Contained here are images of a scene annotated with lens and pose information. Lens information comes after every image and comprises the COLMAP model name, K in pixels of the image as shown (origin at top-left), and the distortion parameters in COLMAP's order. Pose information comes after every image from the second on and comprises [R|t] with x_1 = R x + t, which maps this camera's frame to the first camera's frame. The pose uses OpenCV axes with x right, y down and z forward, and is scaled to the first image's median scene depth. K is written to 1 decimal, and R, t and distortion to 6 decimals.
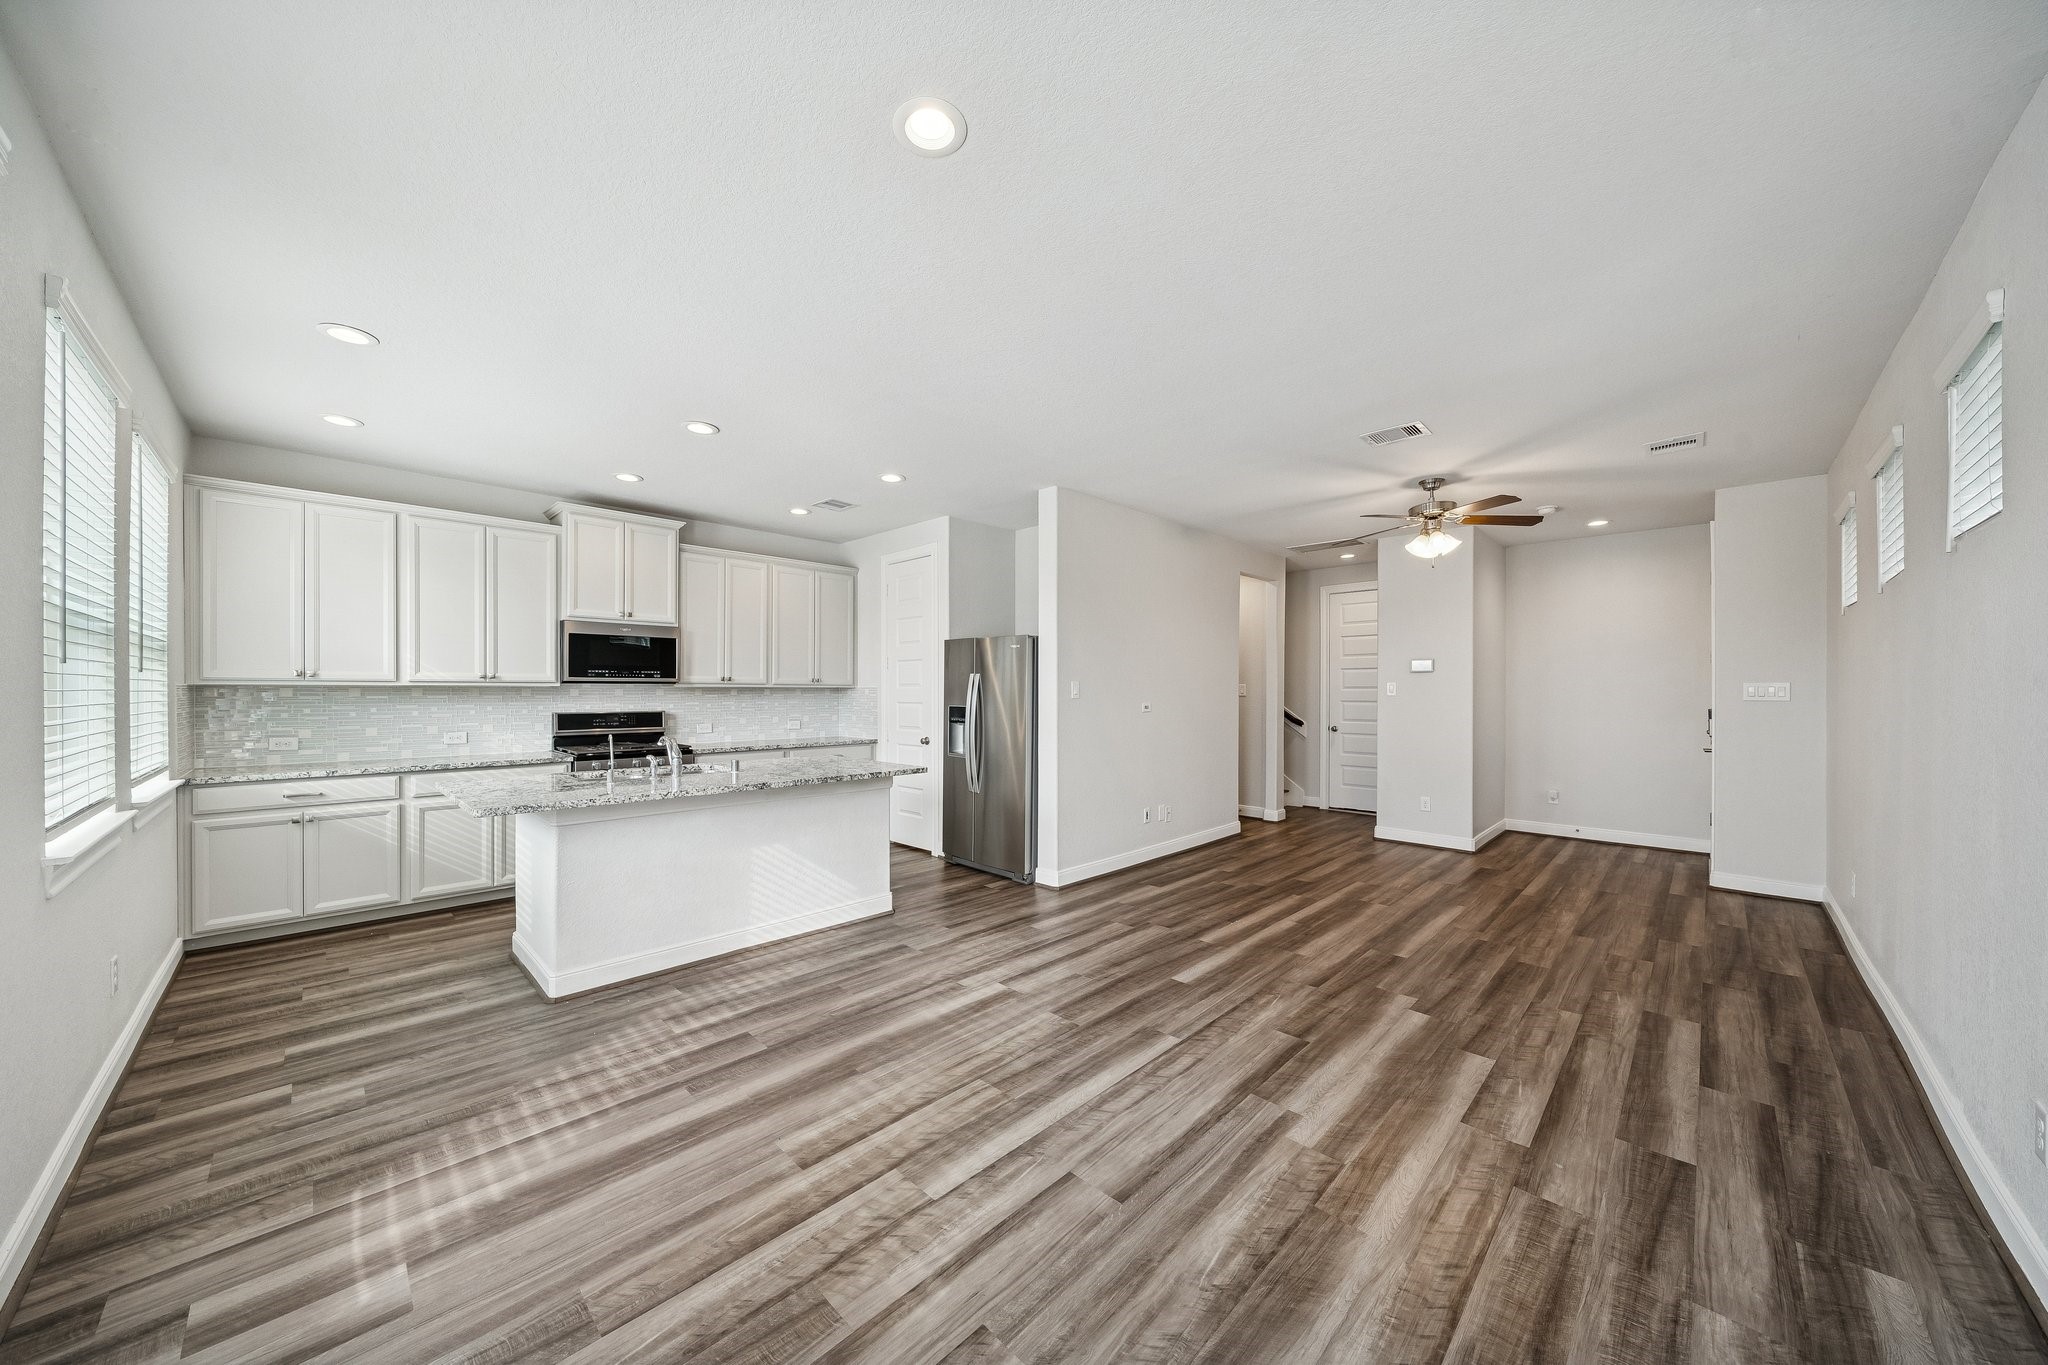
lens RADIAL K [[693.9, 0, 1023.4], [0, 693.9, 698.7], [0, 0, 1]] dist [-0.000008, -0.000436]
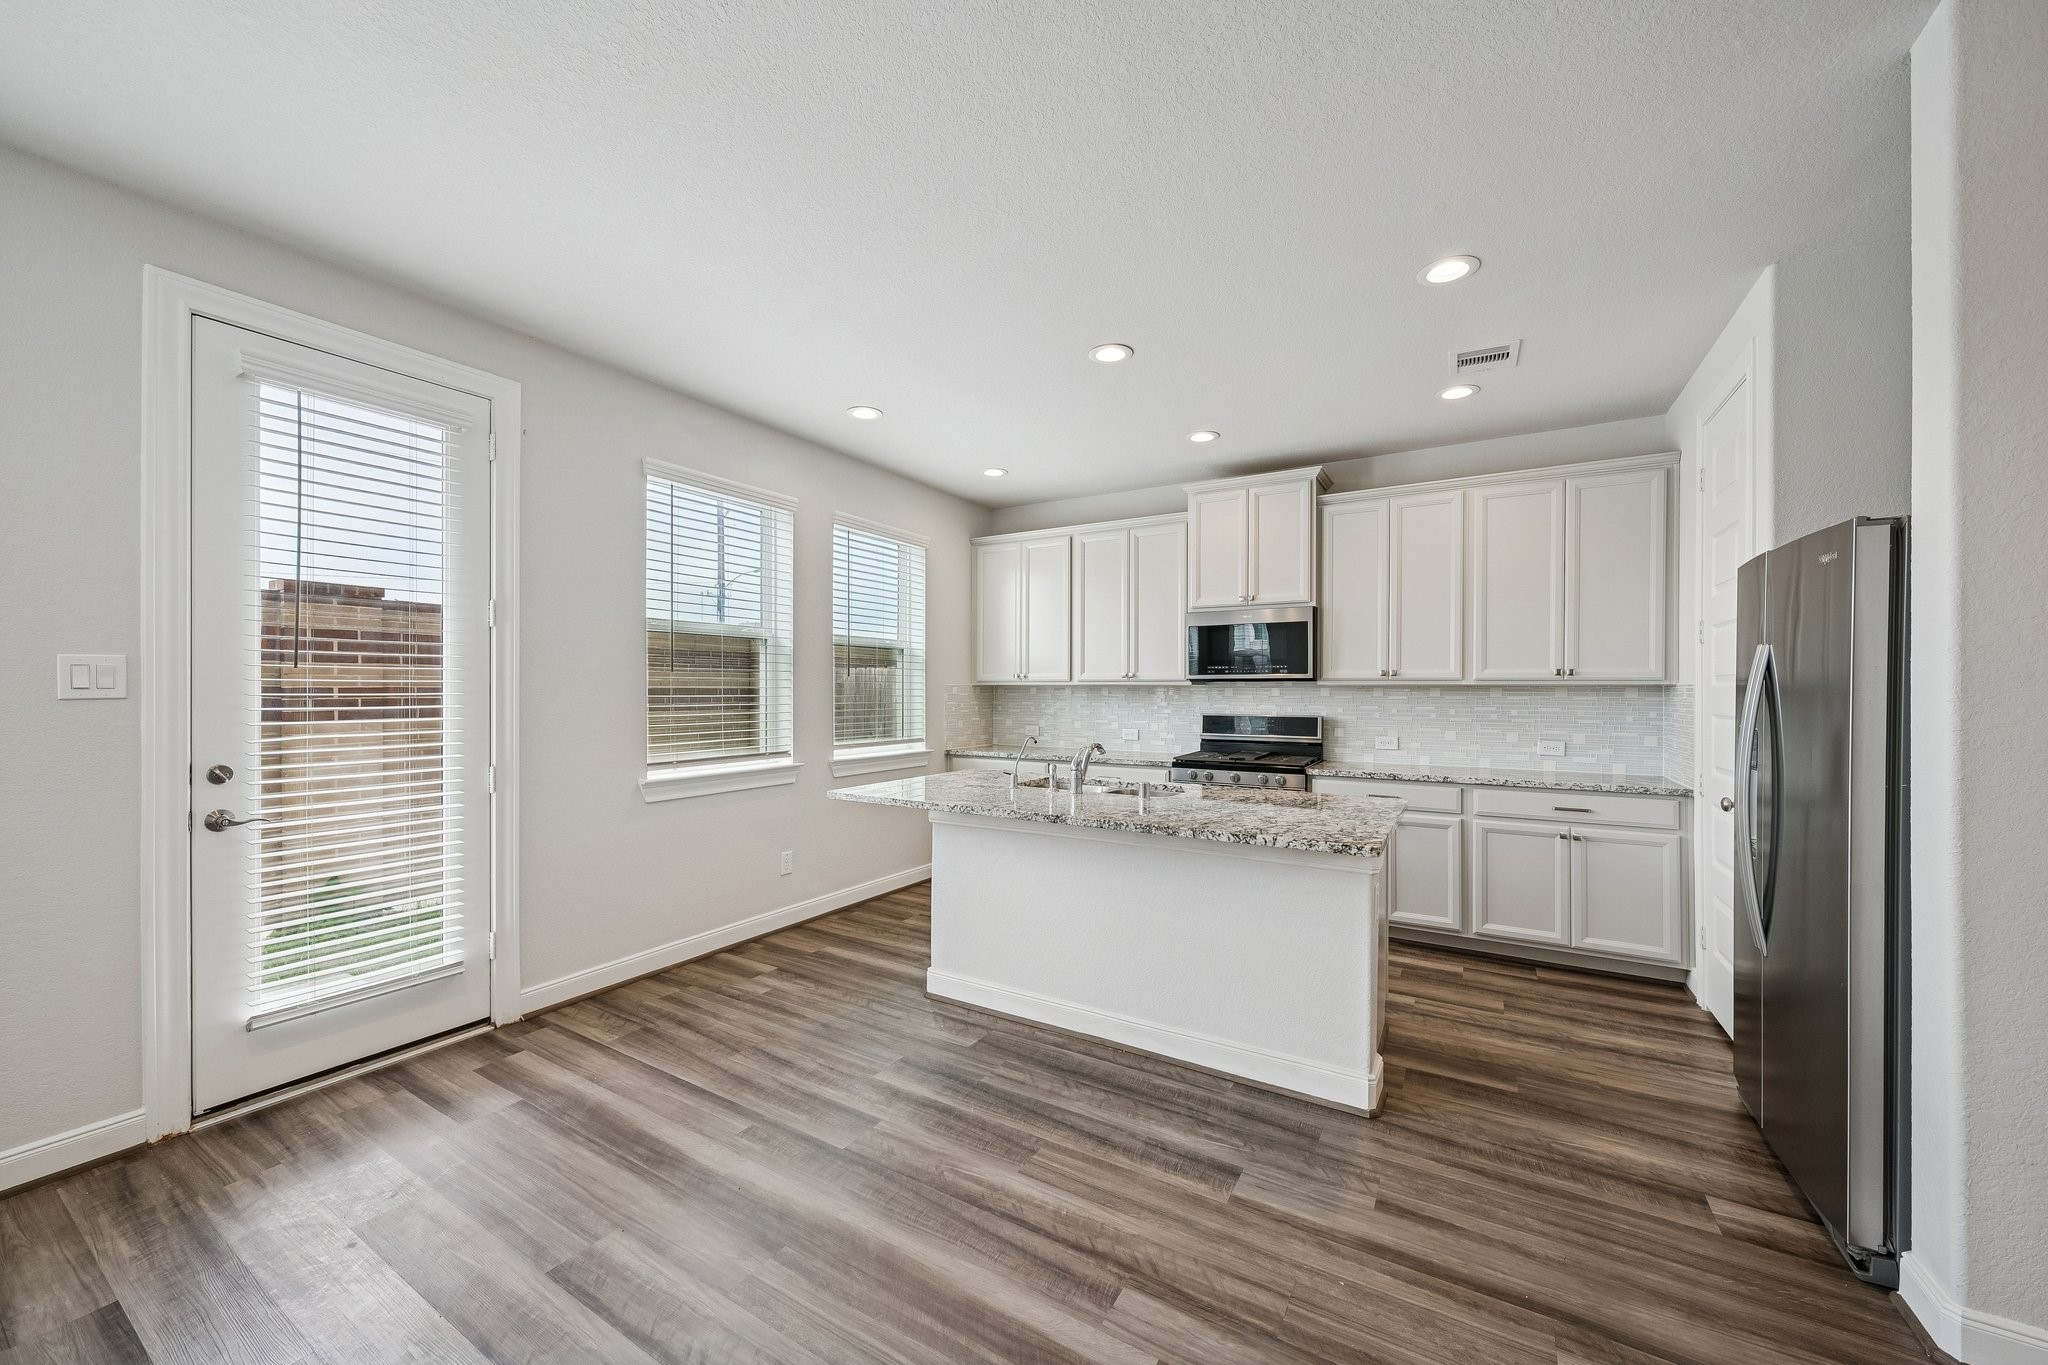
lens RADIAL K [[778.2, 0, 1014.0], [0, 778.2, 679.6], [0, 0, 1]] dist [0.001015, -0.000700]
pose [[0.220098, -0.026851, -0.975108, 0.284807], [-0.019554, 0.999299, -0.031930, 0.011958], [0.975282, 0.026095, 0.219419, 0.554429]]
